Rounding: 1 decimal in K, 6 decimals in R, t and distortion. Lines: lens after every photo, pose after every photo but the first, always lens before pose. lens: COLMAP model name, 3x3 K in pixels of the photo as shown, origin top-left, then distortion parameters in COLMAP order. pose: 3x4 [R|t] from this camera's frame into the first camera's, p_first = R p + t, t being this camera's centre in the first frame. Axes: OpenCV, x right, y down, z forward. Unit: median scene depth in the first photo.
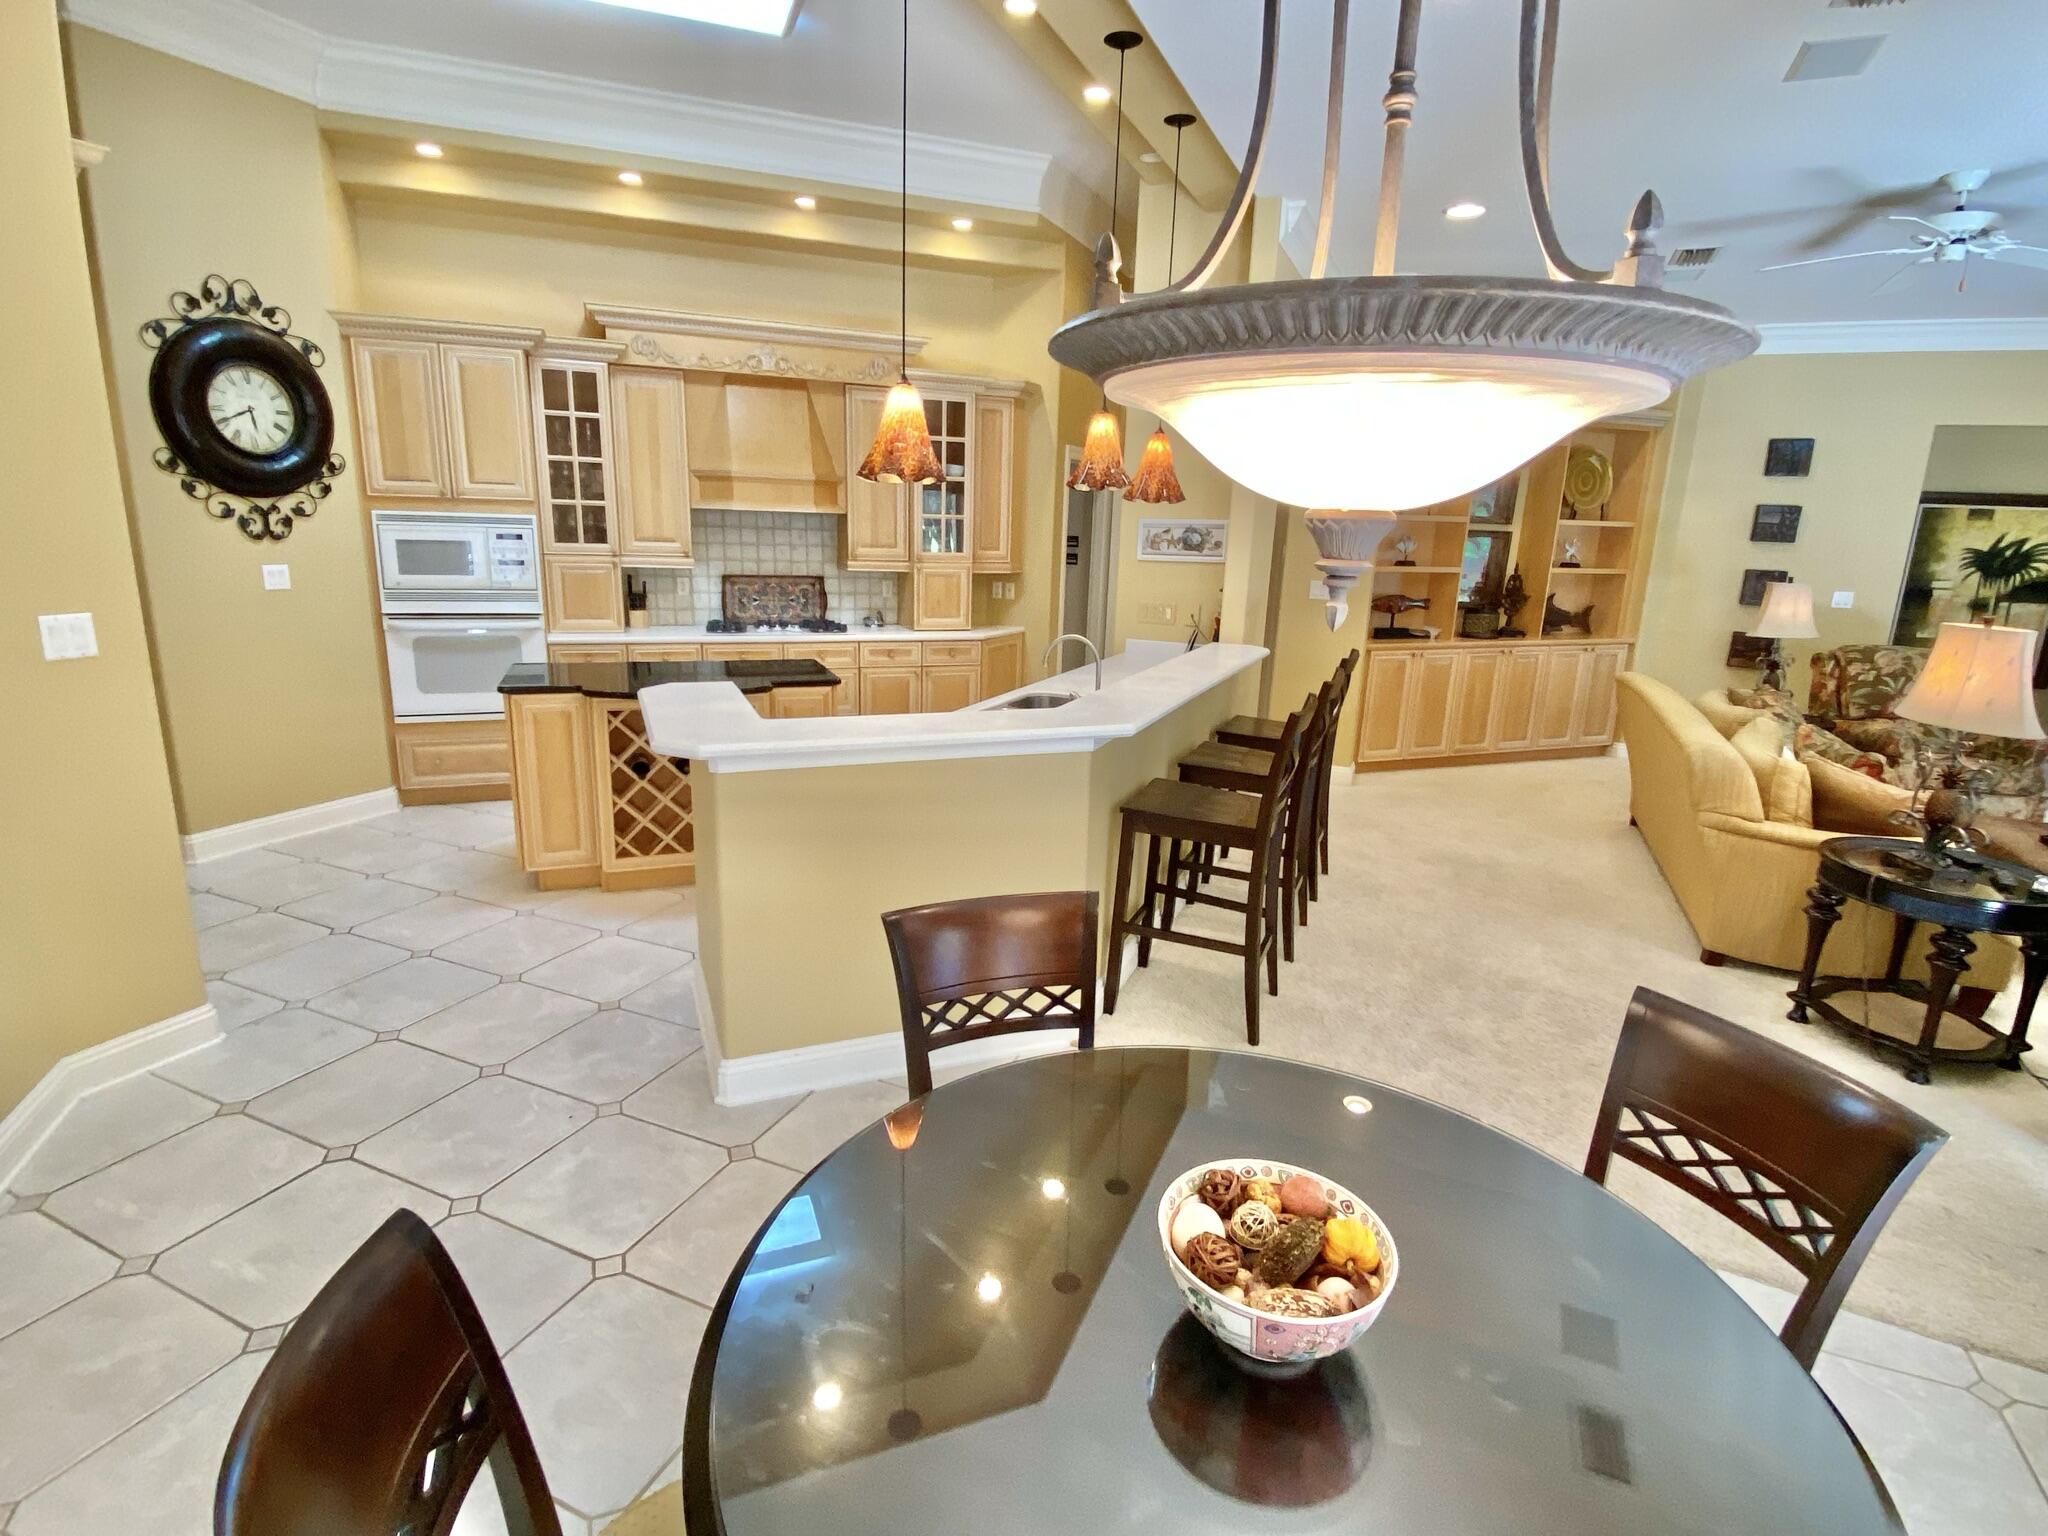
lens RADIAL K [[1001.5, 0, 1024.0], [0, 1001.5, 768.0], [0, 0, 1]] dist [0.025775, -0.034616]
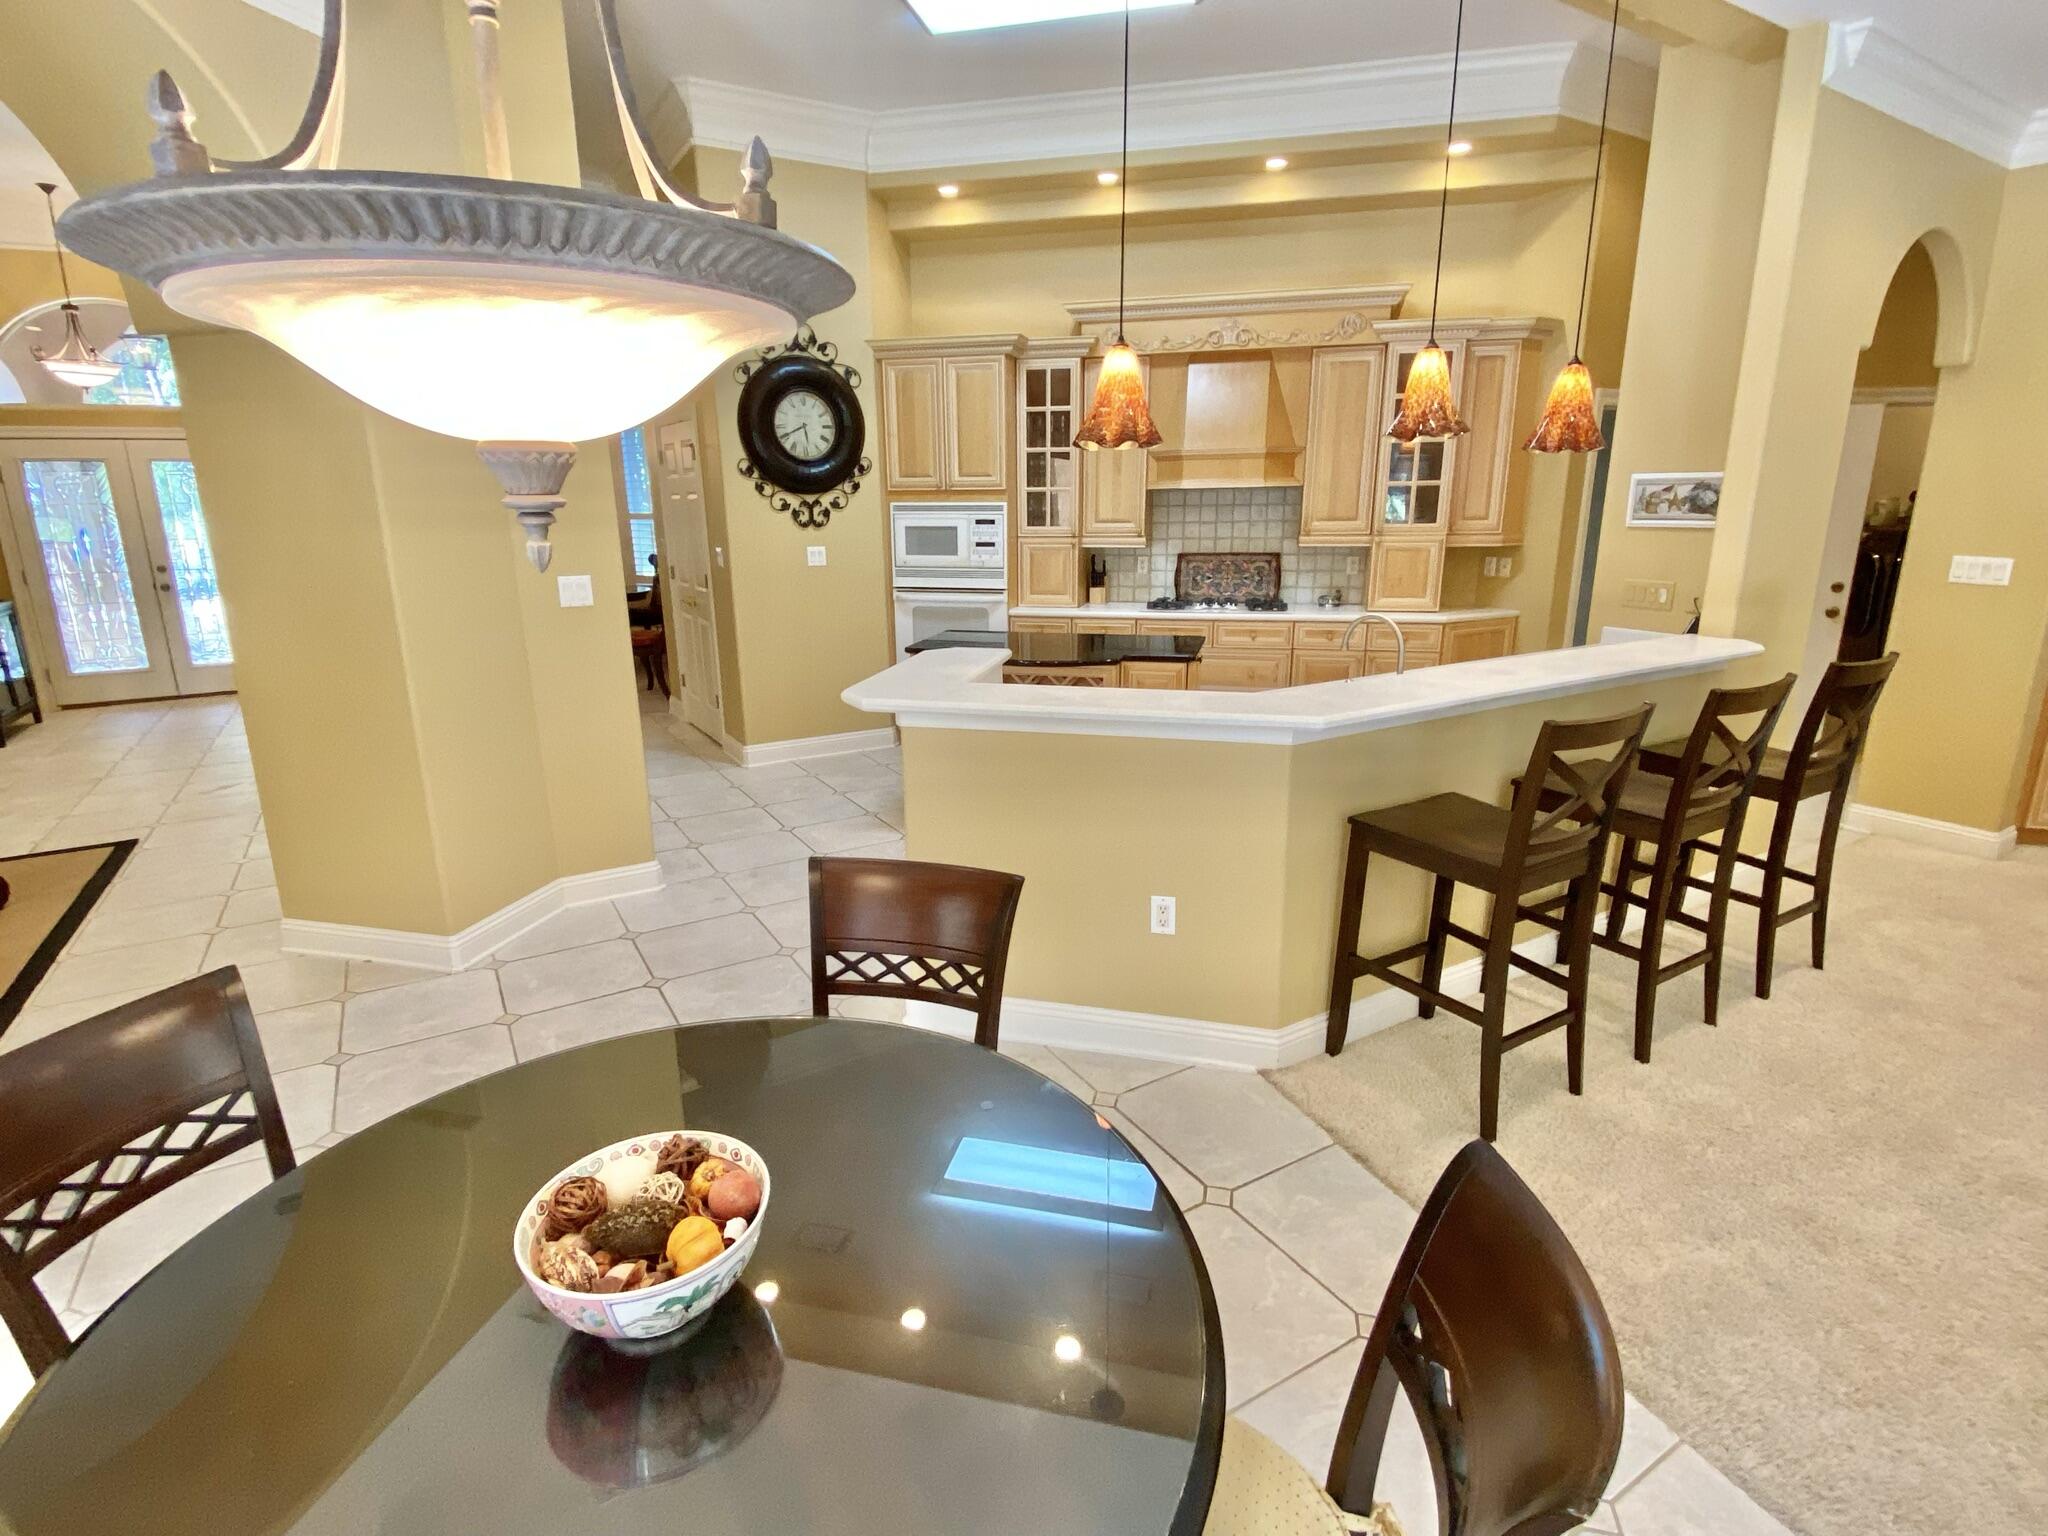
lens RADIAL K [[1012.2, 0, 1014.8], [0, 1012.2, 756.9], [0, 0, 1]] dist [0.079007, -0.088632]
pose [[0.812757, 0.107347, -0.572627, 0.202288], [-0.105449, 0.993750, 0.036623, -0.006305], [0.572980, 0.030618, 0.818997, 0.065070]]
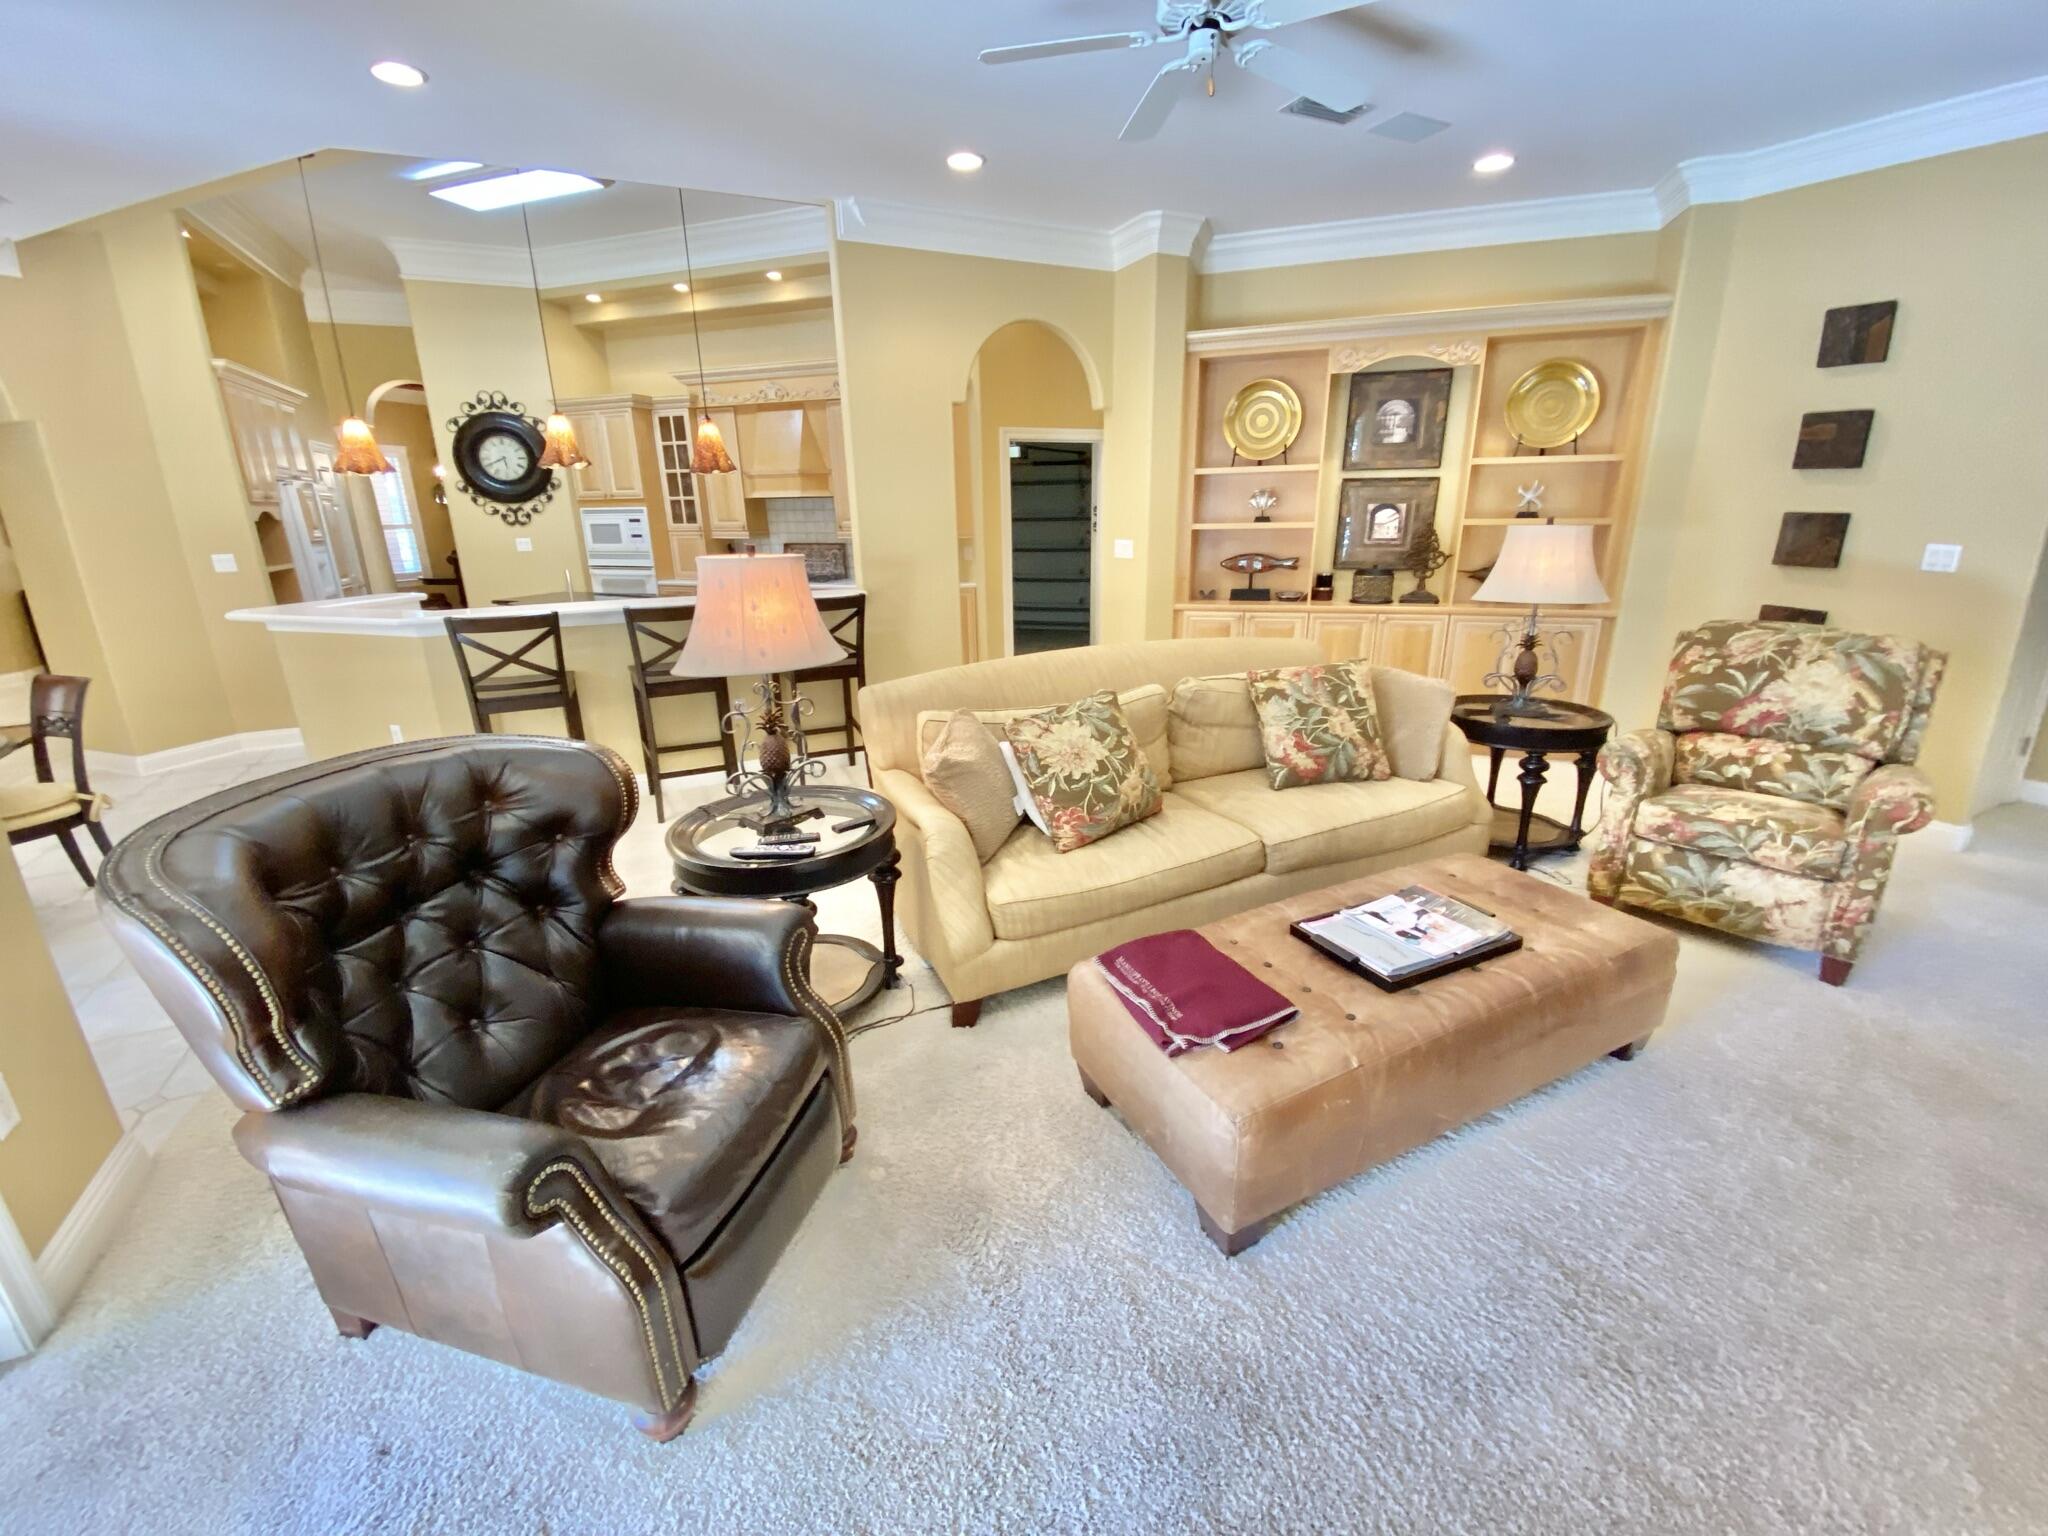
lens RADIAL K [[860.1, 0, 1024.0], [0, 860.1, 768.0], [0, 0, 1]] dist [0.016913, -0.024412]
pose [[0.751108, 0.150630, -0.642766, 0.928733], [-0.118437, 0.988572, 0.093269, -0.027443], [0.649469, 0.006072, 0.760364, 0.299156]]
